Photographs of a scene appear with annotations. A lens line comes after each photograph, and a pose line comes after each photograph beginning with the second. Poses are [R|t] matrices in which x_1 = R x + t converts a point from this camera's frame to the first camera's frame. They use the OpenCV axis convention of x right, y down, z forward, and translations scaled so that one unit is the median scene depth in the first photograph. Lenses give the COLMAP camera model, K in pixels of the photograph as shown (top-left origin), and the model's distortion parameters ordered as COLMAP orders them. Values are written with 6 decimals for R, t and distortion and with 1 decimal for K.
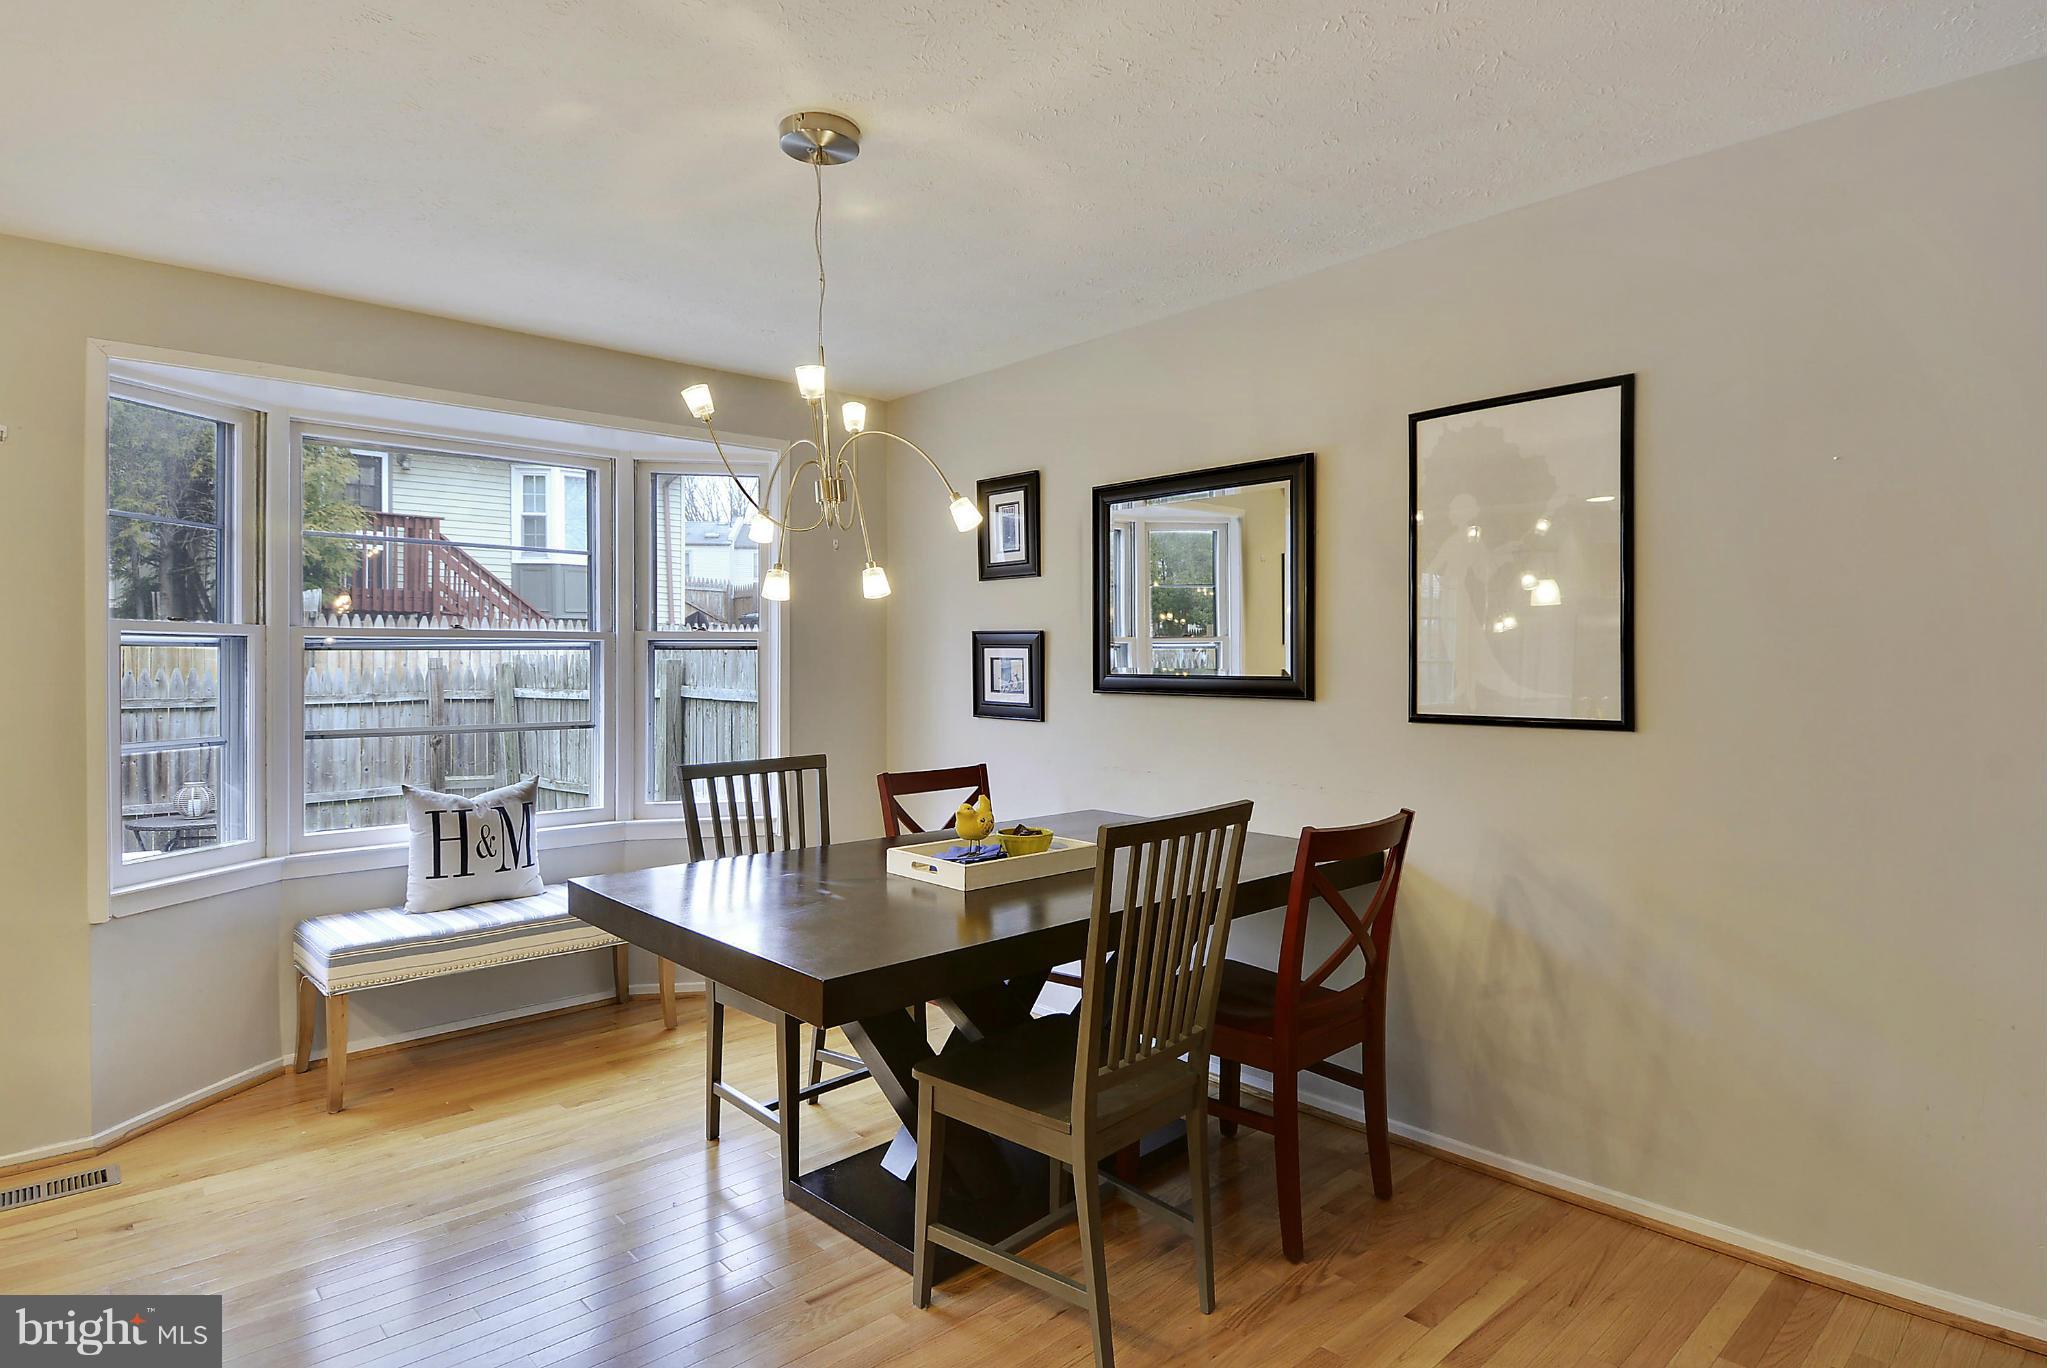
lens RADIAL K [[1085.7, 0, 1071.6], [0, 1085.7, 664.0], [0, 0, 1]] dist [0.051475, -0.059466]
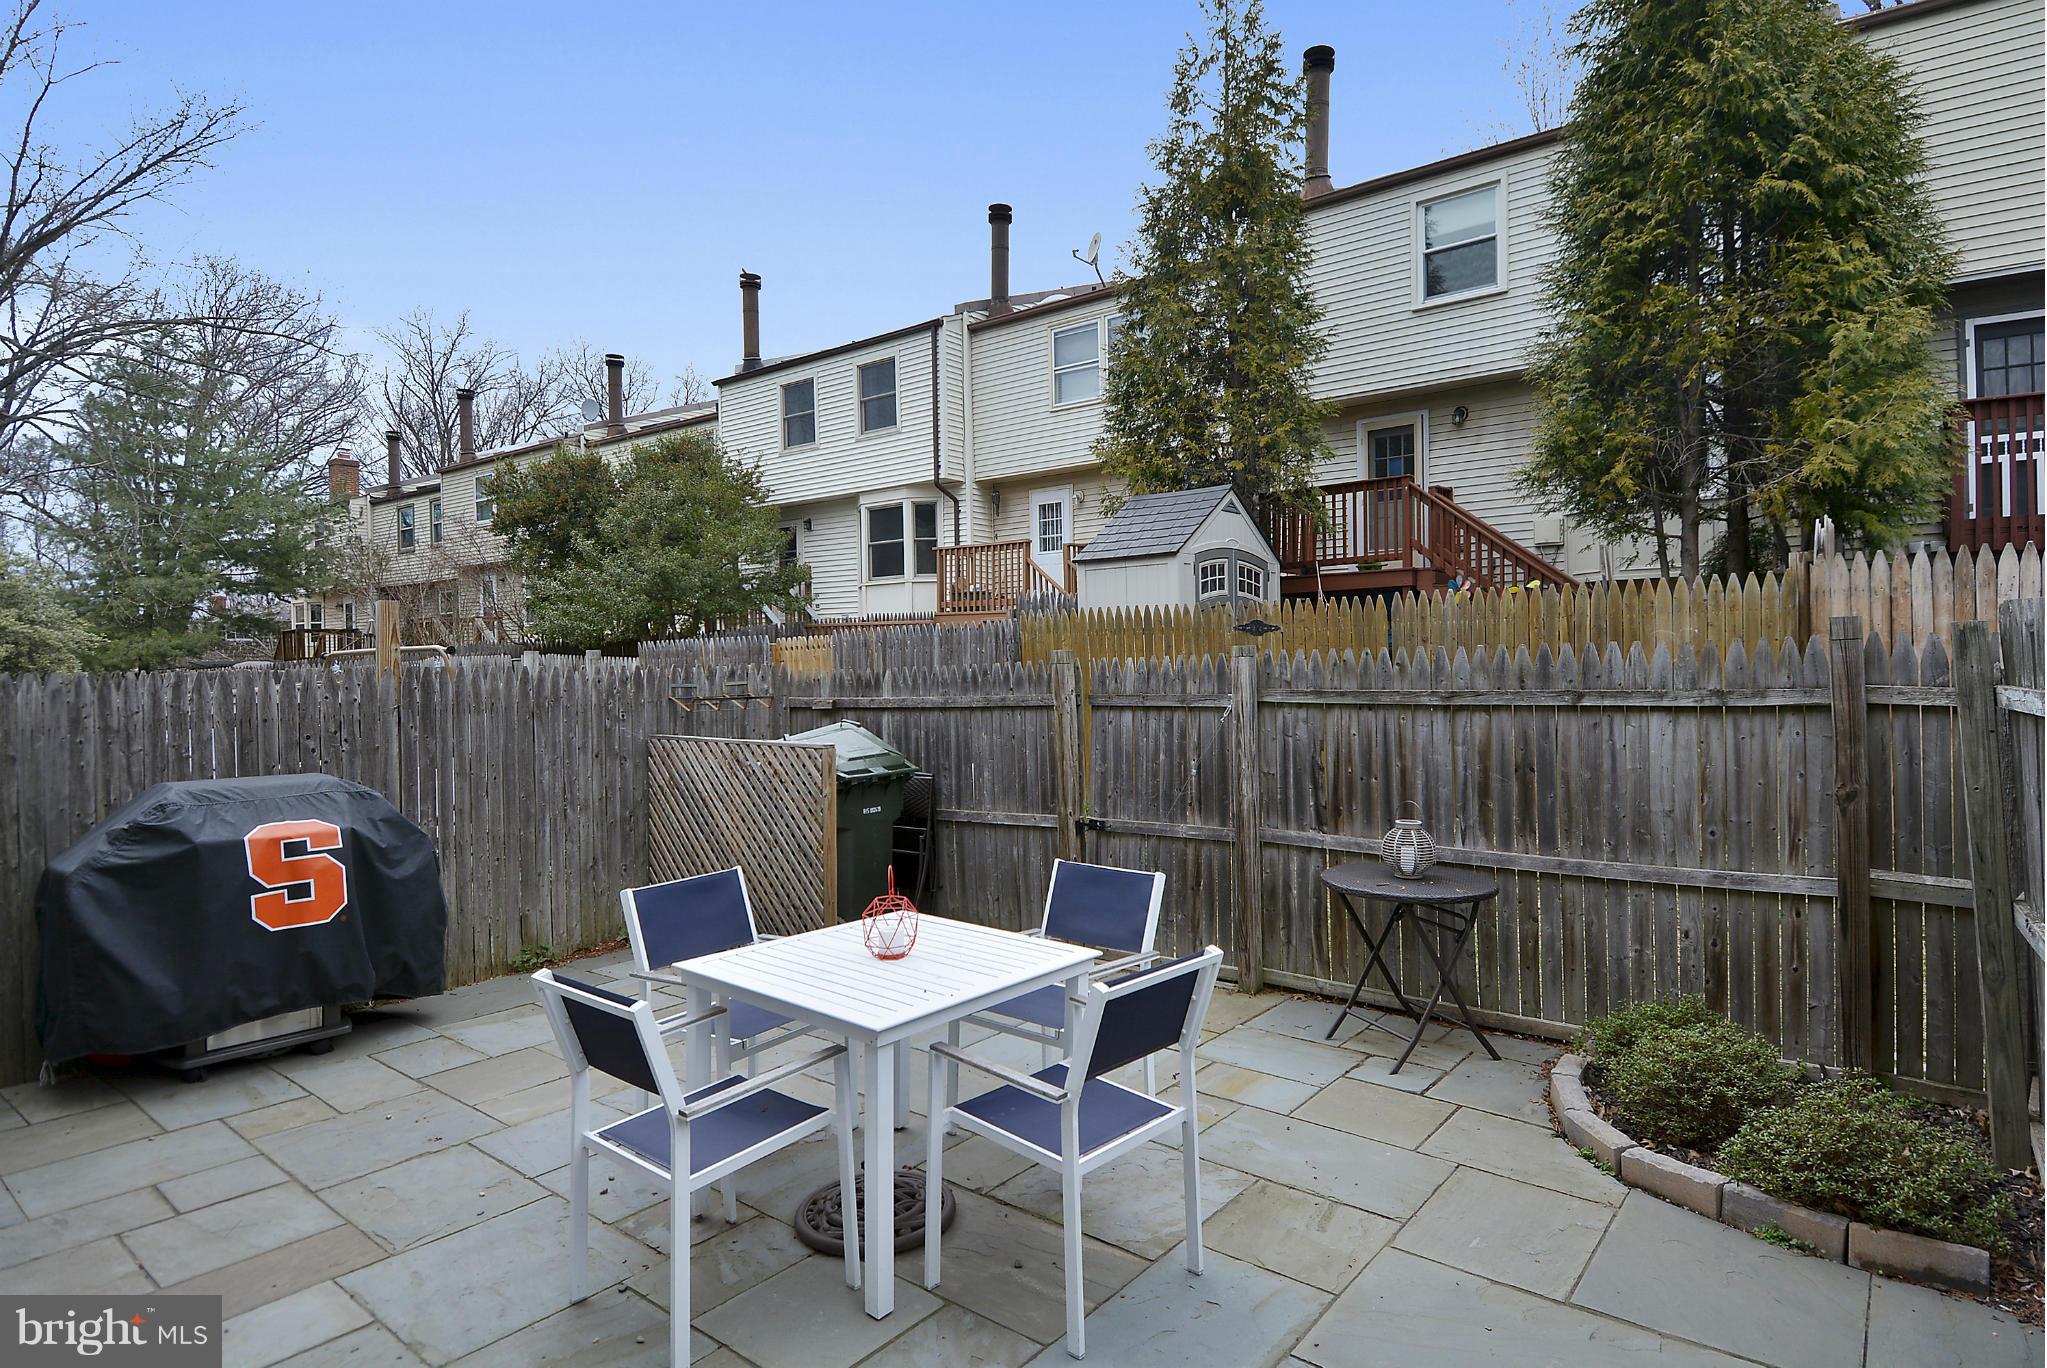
lens RADIAL K [[1085.7, 0, 1071.6], [0, 1085.7, 664.0], [0, 0, 1]] dist [0.051475, -0.059466]
pose [[0.166356, 0.004800, -0.986054, -0.189917], [0.015718, 0.999848, 0.007519, 0.006414], [0.985940, -0.016750, 0.166255, 0.675373]]
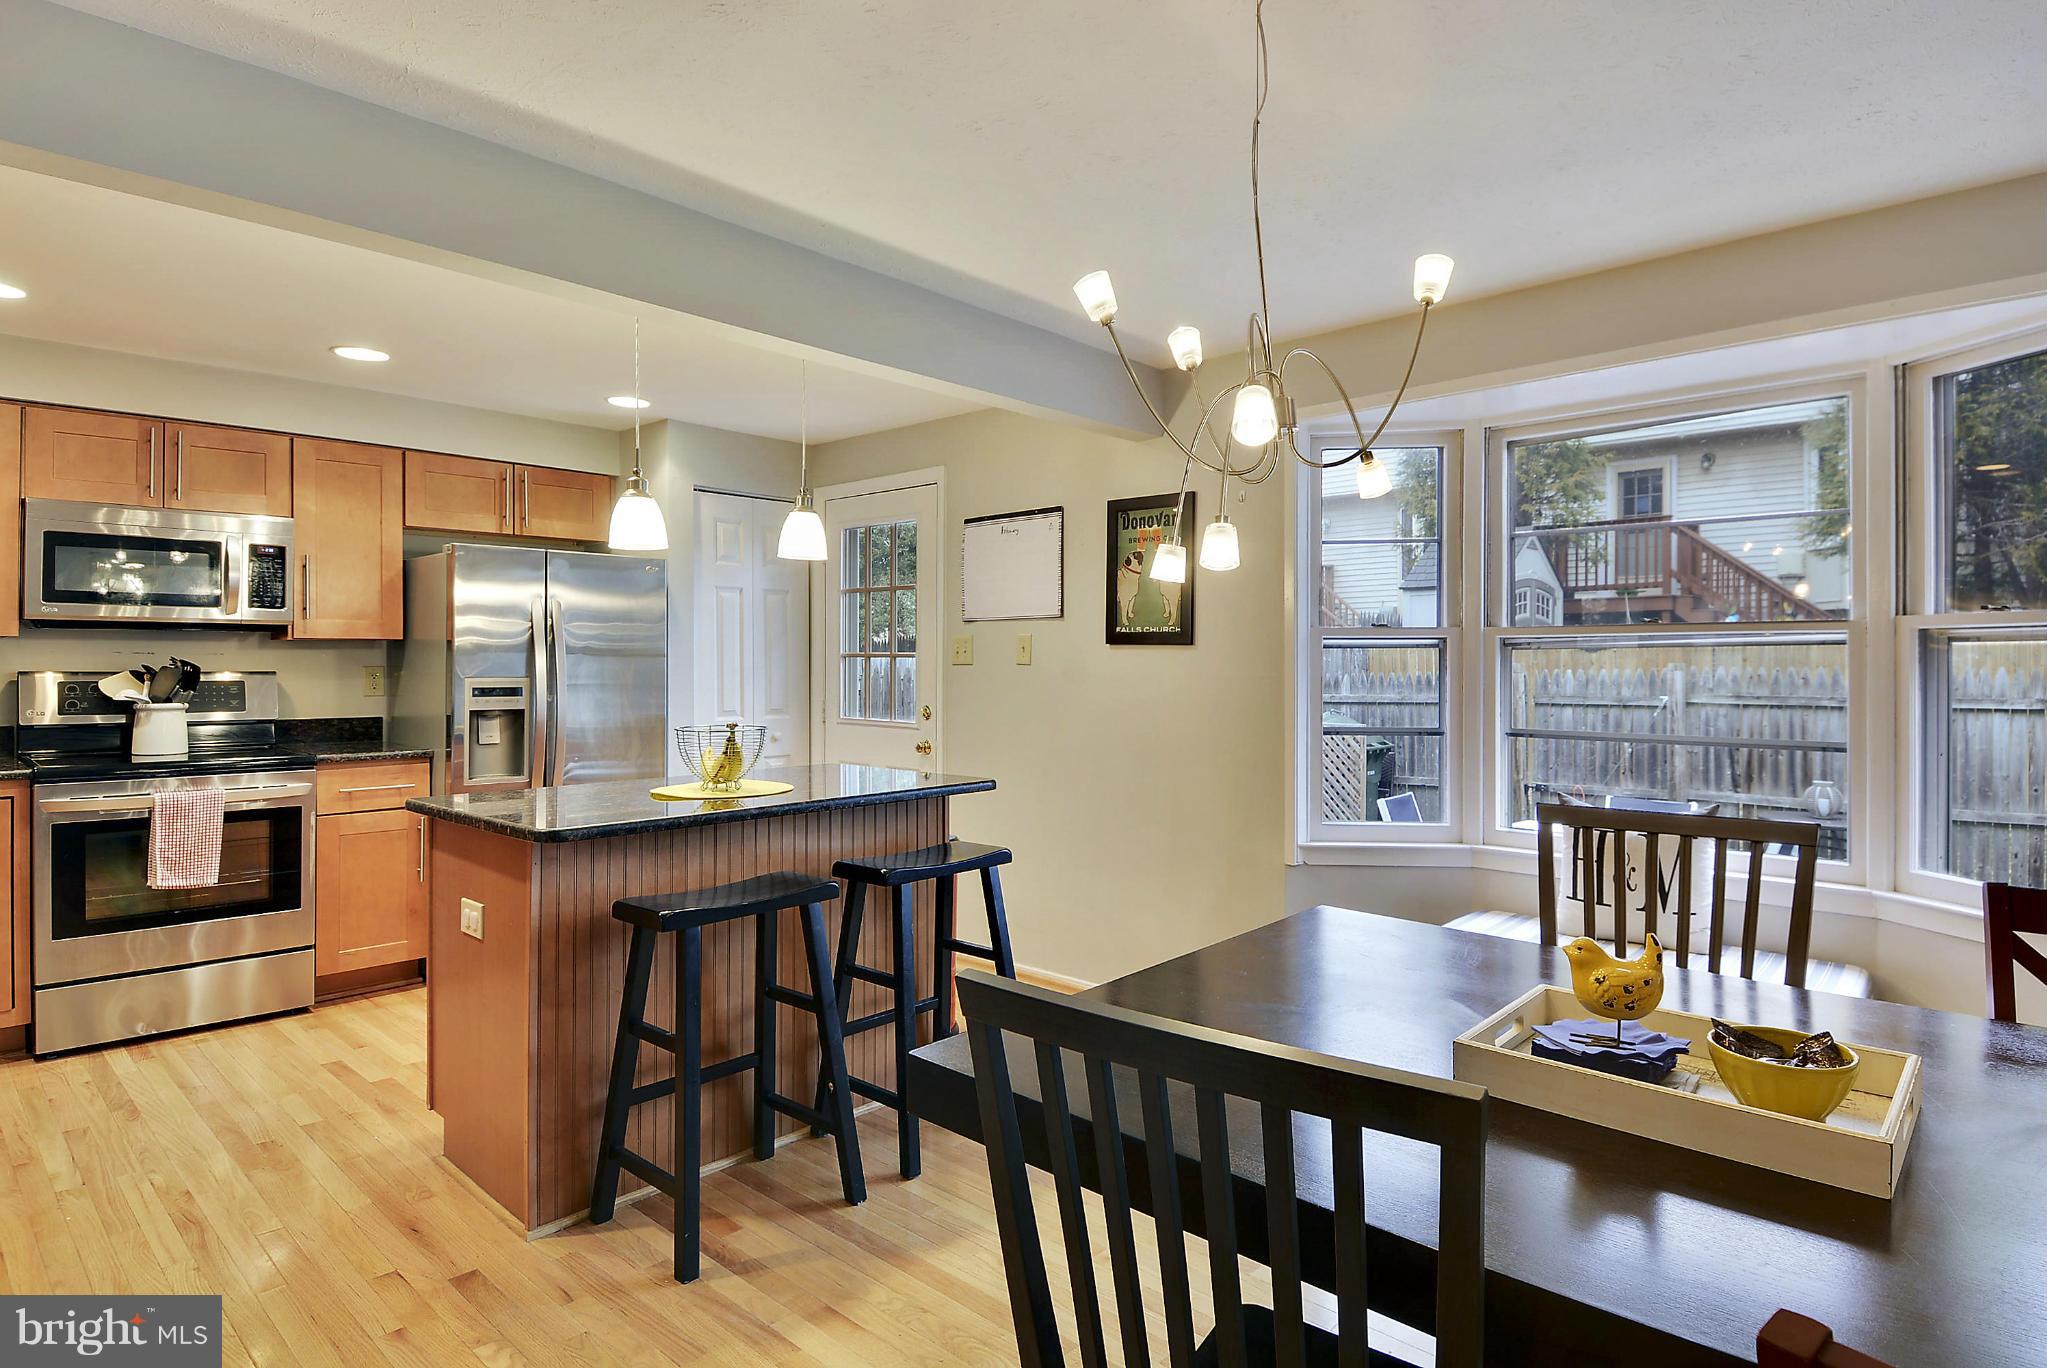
lens RADIAL K [[1085.7, 0, 1071.6], [0, 1085.7, 664.0], [0, 0, 1]] dist [0.051475, -0.059466]
pose [[0.076778, 0.003517, -0.997042, 0.133530], [-0.000900, 0.999994, 0.003458, -0.001161], [0.997048, 0.000632, 0.076781, 0.236538]]
